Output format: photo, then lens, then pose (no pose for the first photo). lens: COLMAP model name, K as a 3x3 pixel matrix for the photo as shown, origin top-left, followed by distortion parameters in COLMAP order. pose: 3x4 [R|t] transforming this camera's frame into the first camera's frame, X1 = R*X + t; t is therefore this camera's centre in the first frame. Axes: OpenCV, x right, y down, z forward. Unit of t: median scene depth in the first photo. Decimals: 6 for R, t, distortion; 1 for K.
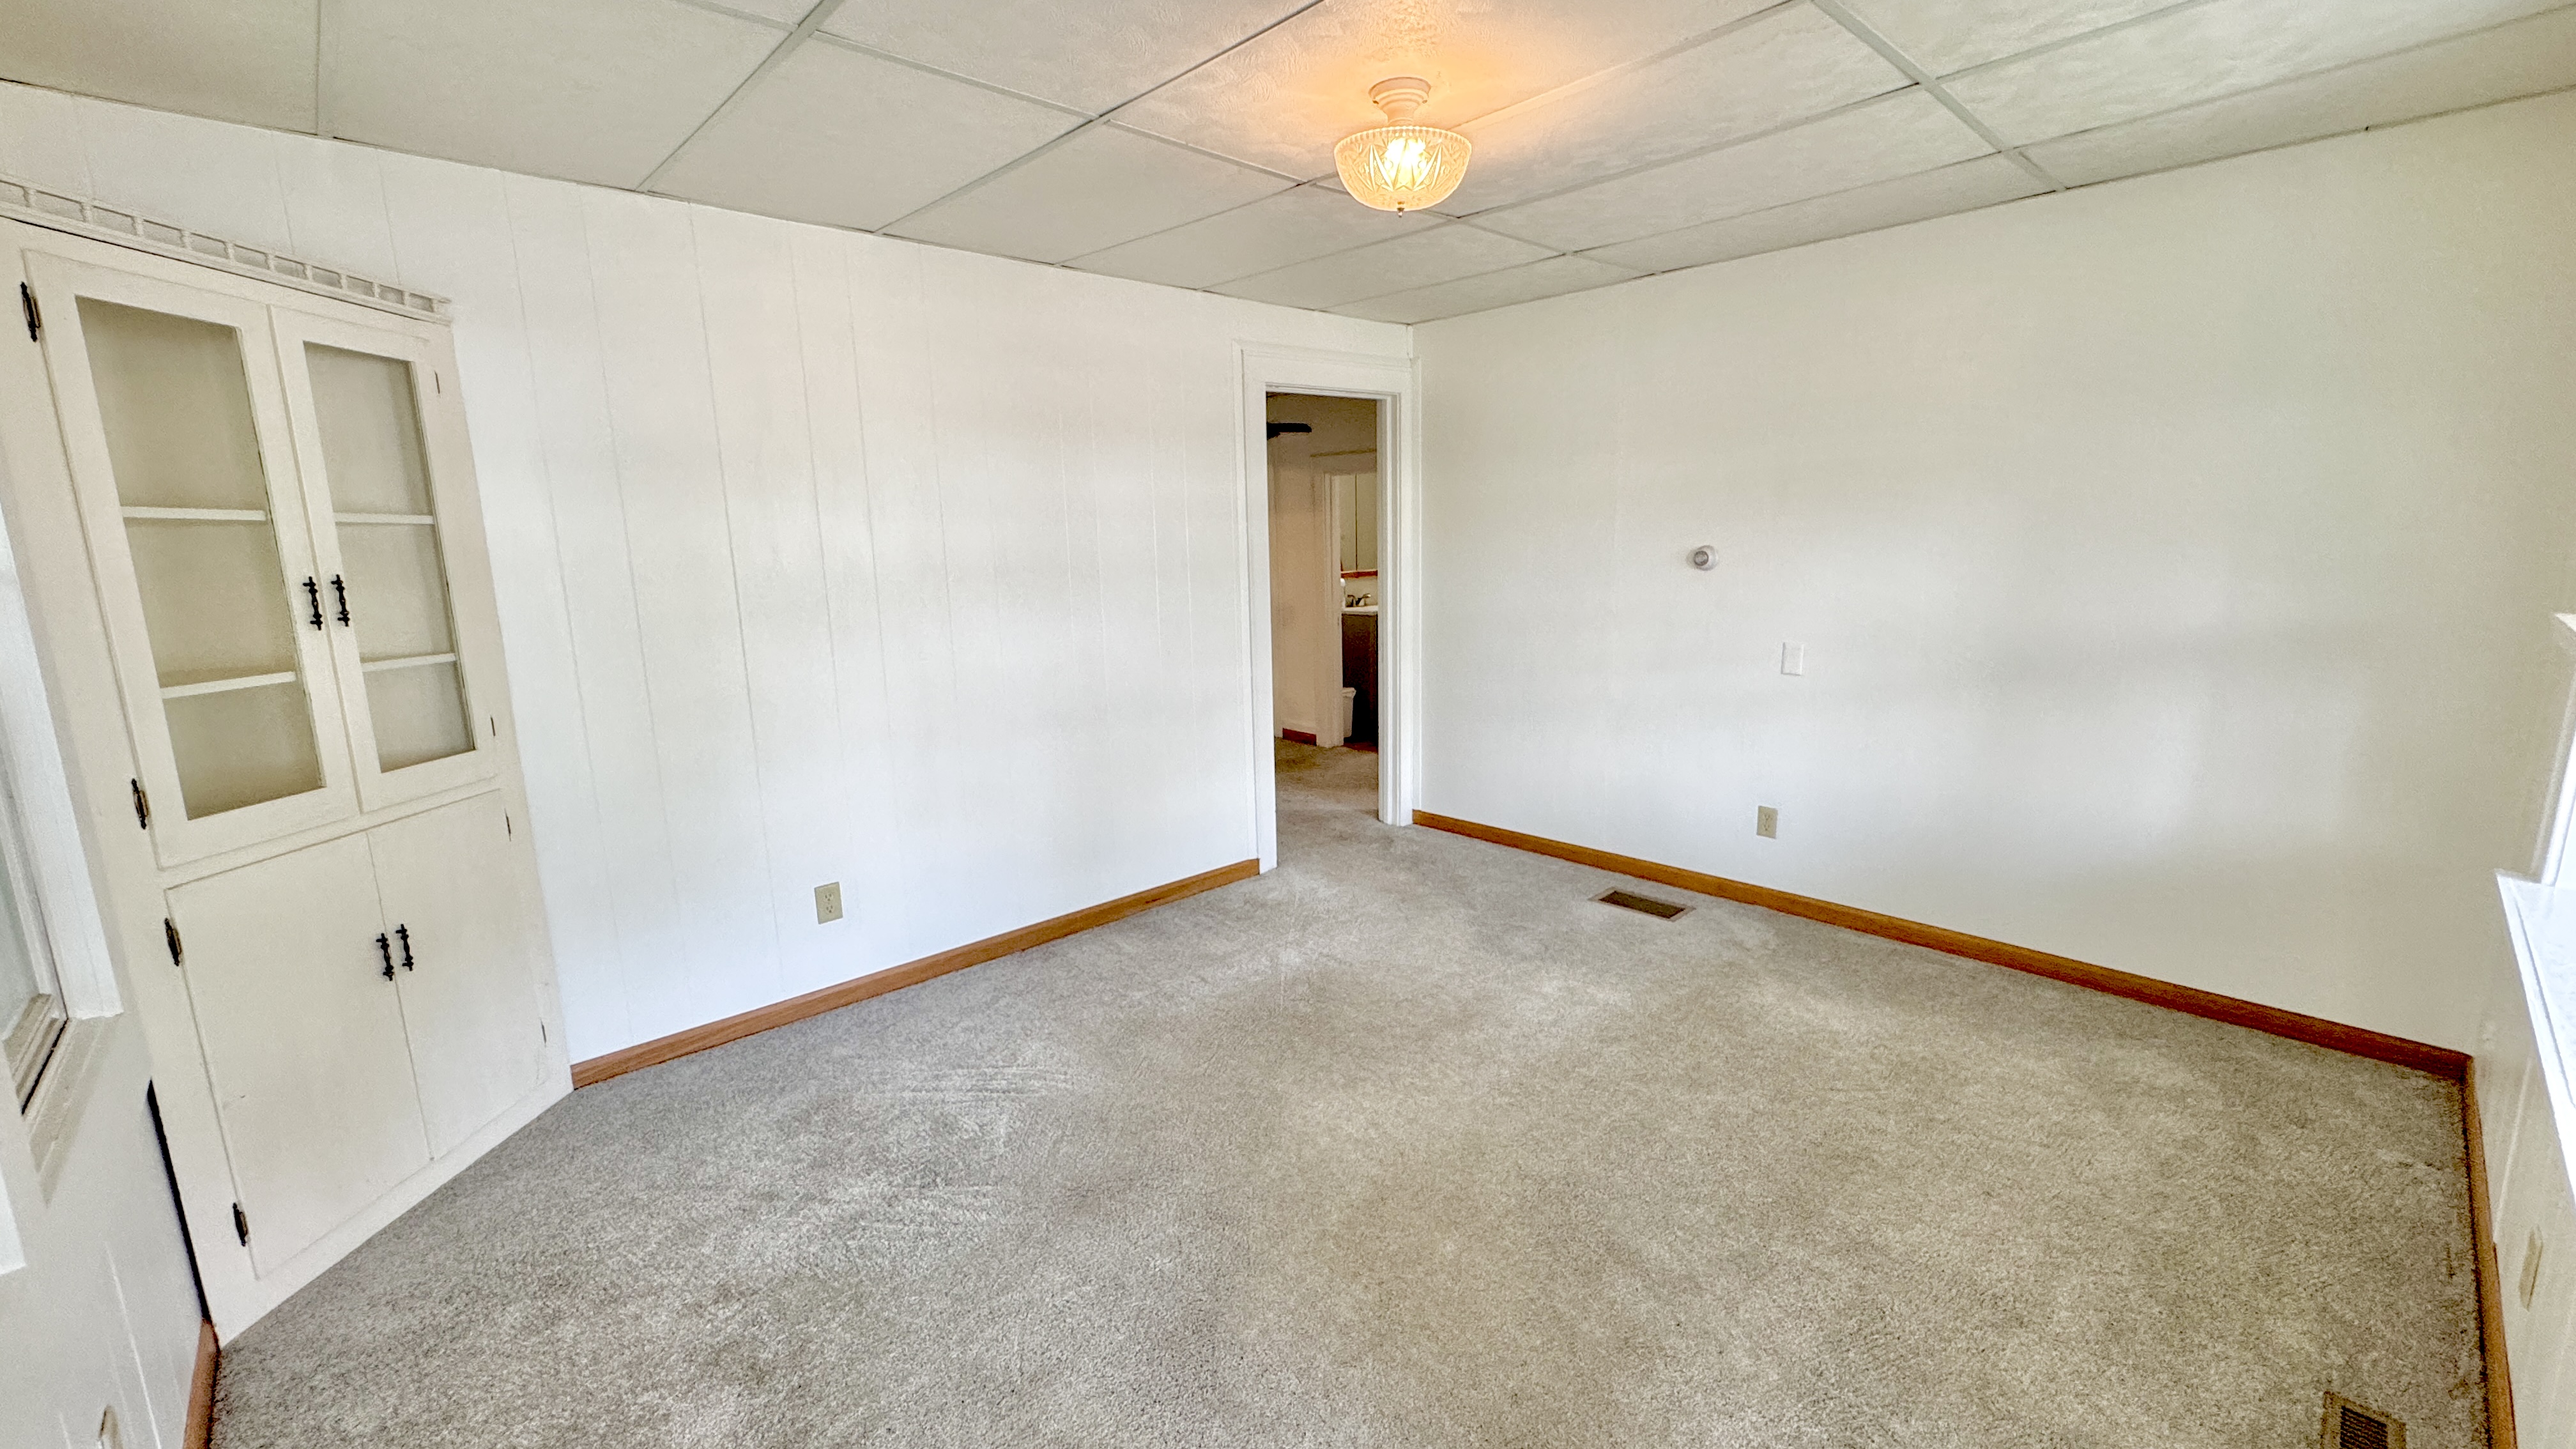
lens RADIAL K [[1027.3, 0, 1285.8], [0, 1027.3, 722.7], [0, 0, 1]] dist [-0.002931, 0.000014]
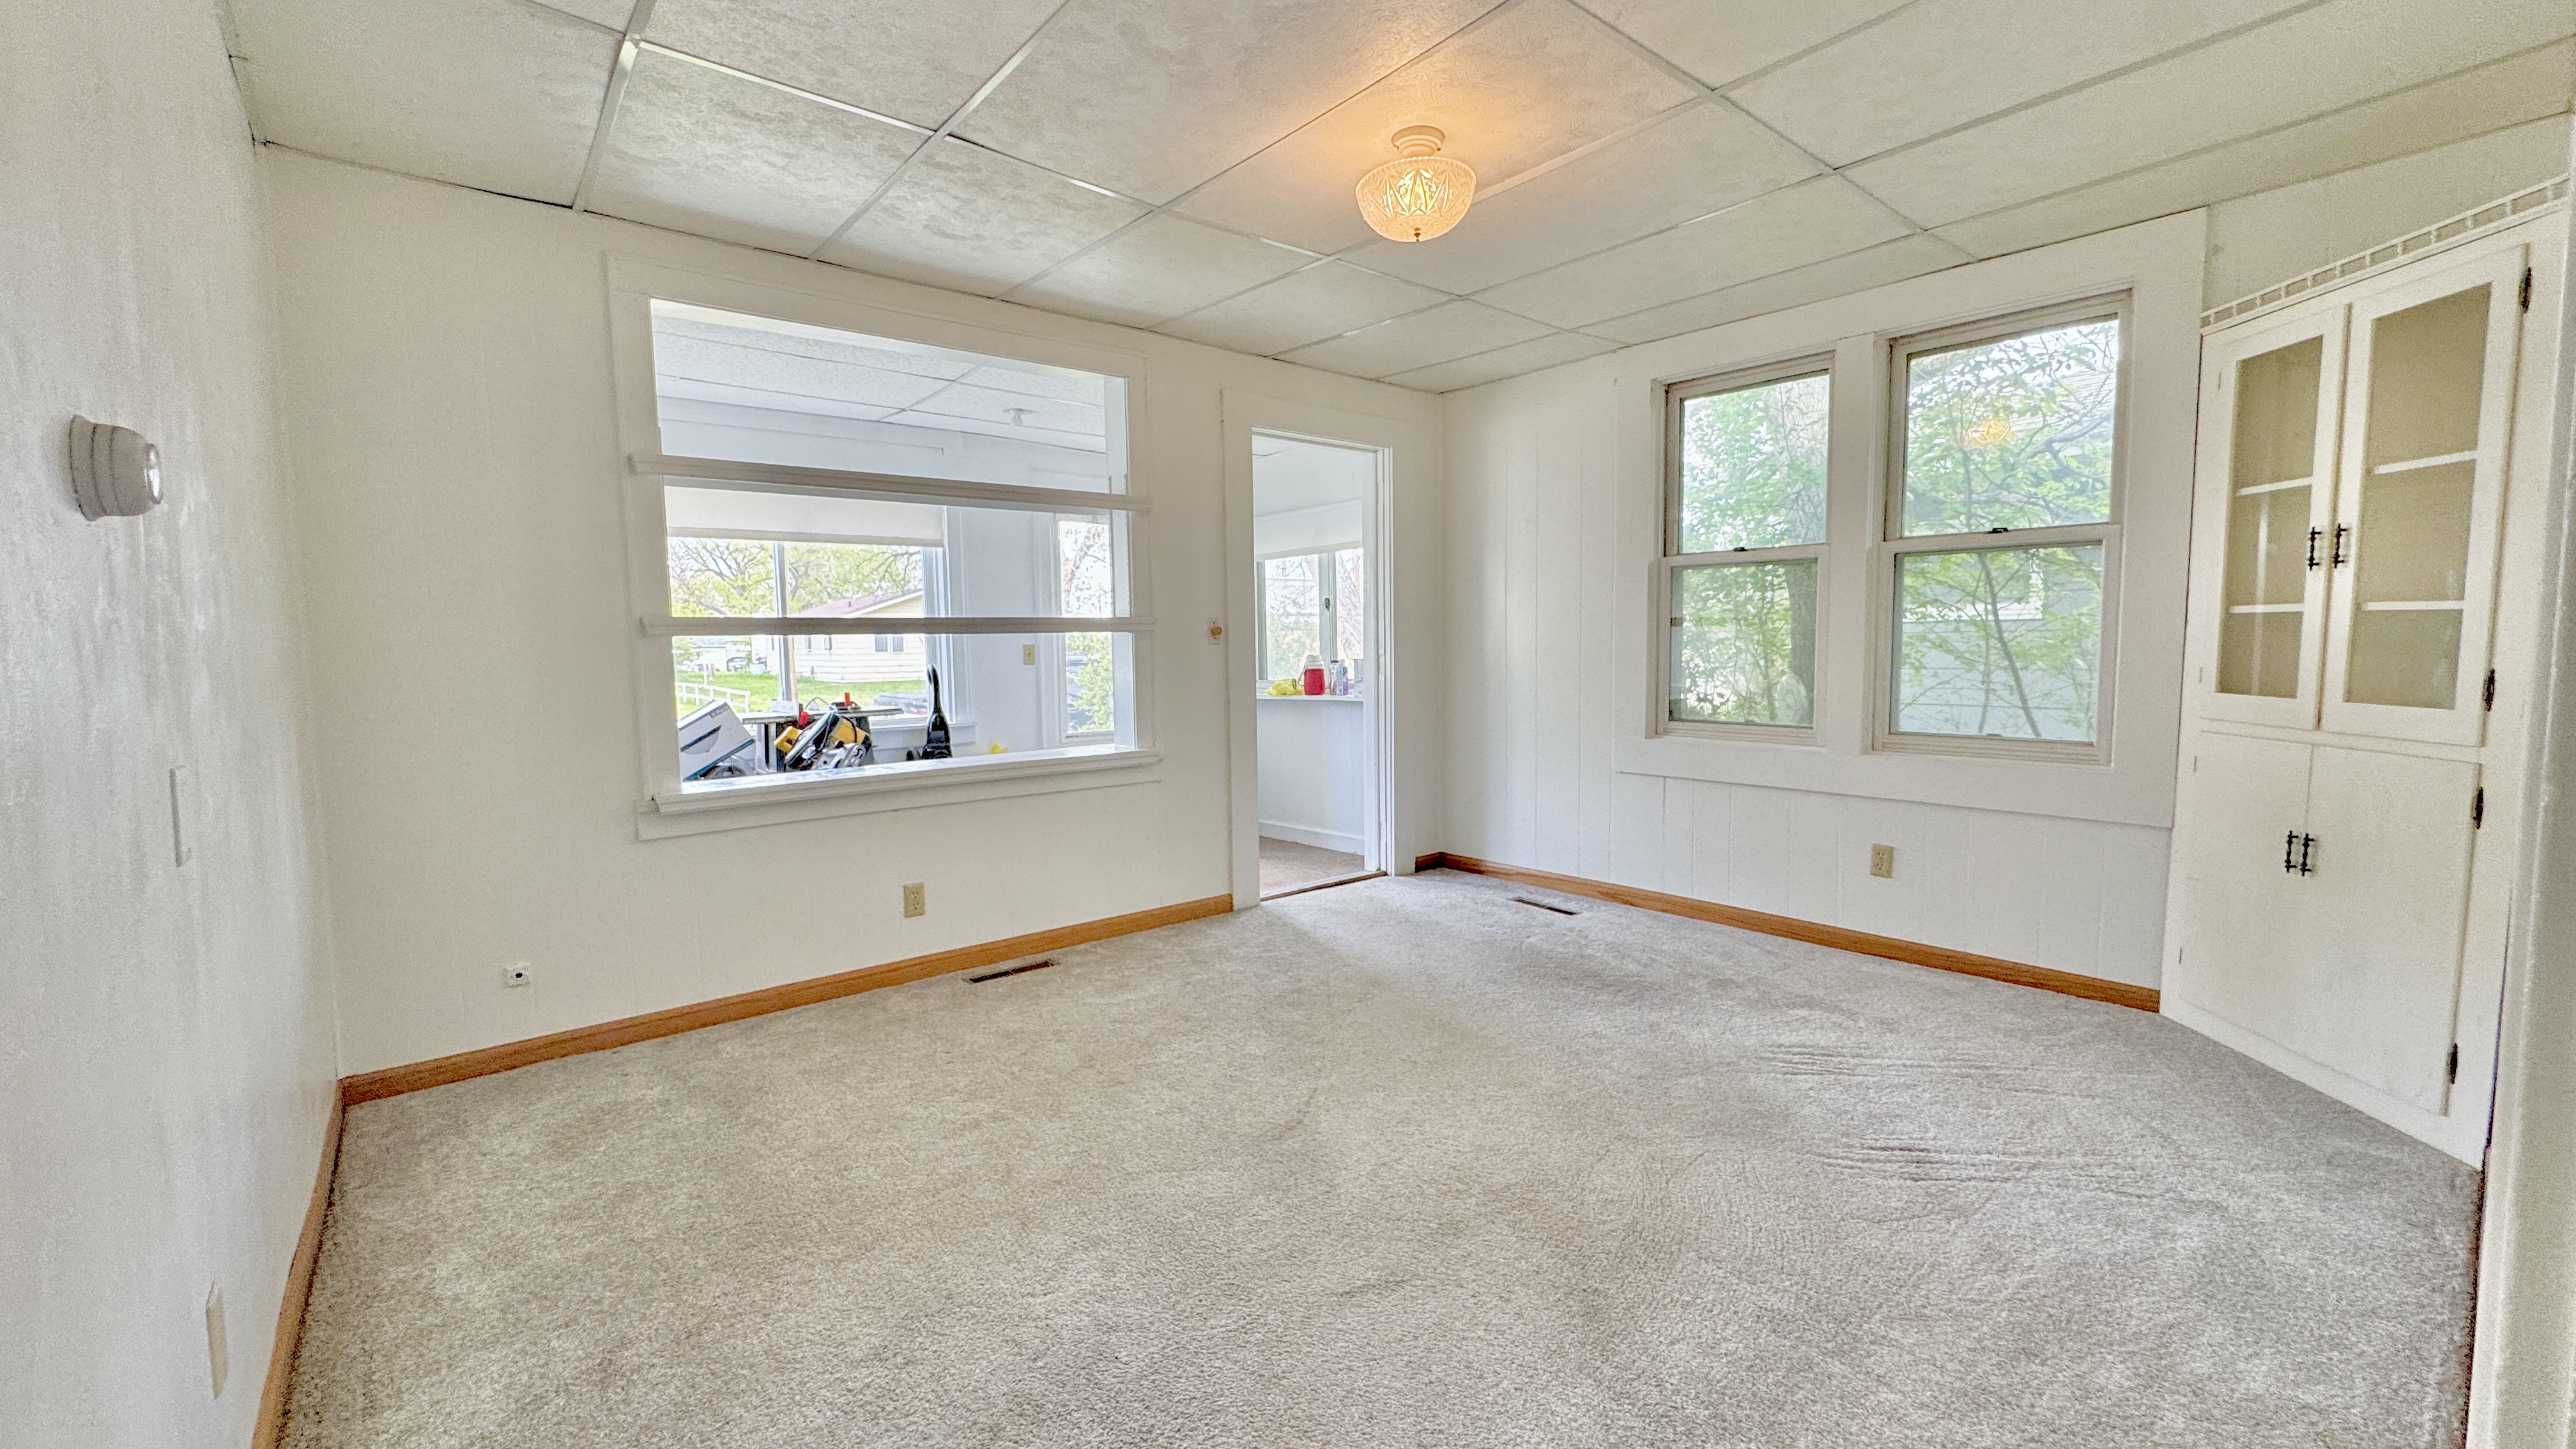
lens RADIAL K [[1027.3, 0, 1276.9], [0, 1027.3, 725.4], [0, 0, 1]] dist [-0.002931, 0.000014]
pose [[-0.997822, 0.029611, 0.058942, 0.202848], [0.043847, 0.965329, 0.257328, -0.256949], [-0.049279, 0.259352, -0.964525, 2.091608]]
